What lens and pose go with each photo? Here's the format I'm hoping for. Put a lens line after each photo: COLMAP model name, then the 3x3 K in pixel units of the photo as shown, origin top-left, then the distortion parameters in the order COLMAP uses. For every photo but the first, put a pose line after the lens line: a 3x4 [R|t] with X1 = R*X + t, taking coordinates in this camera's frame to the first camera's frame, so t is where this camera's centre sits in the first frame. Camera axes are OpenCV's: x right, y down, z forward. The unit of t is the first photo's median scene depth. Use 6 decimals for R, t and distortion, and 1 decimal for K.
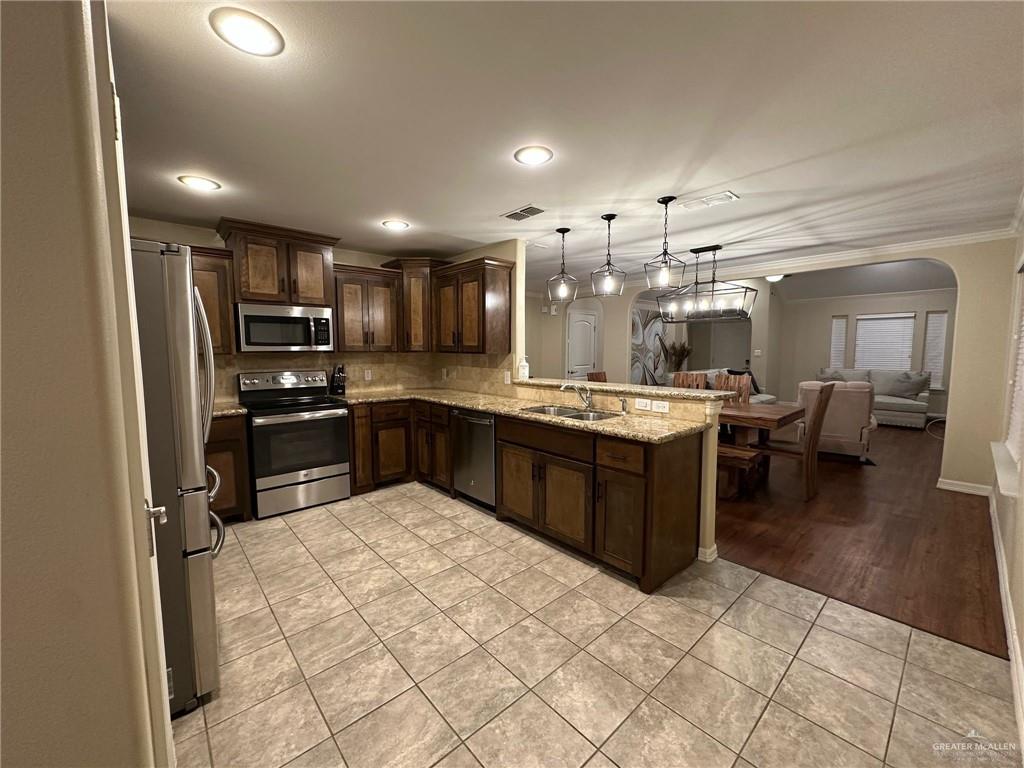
lens RADIAL K [[408.5, 0, 512.0], [0, 408.5, 387.9], [0, 0, 1]] dist [-0.003136, 0.000471]
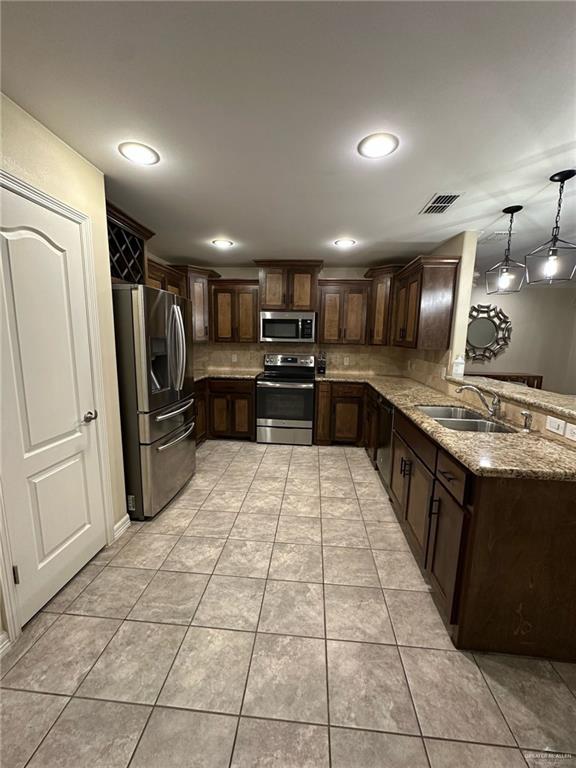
lens RADIAL K [[306.4, 0, 289.6], [0, 306.4, 387.1], [0, 0, 1]] dist [-0.003136, 0.000471]
pose [[0.688488, 0.131936, -0.713147, 0.405118], [-0.094233, 0.991252, 0.092412, -0.037643], [0.719100, 0.003577, 0.694897, 0.276979]]
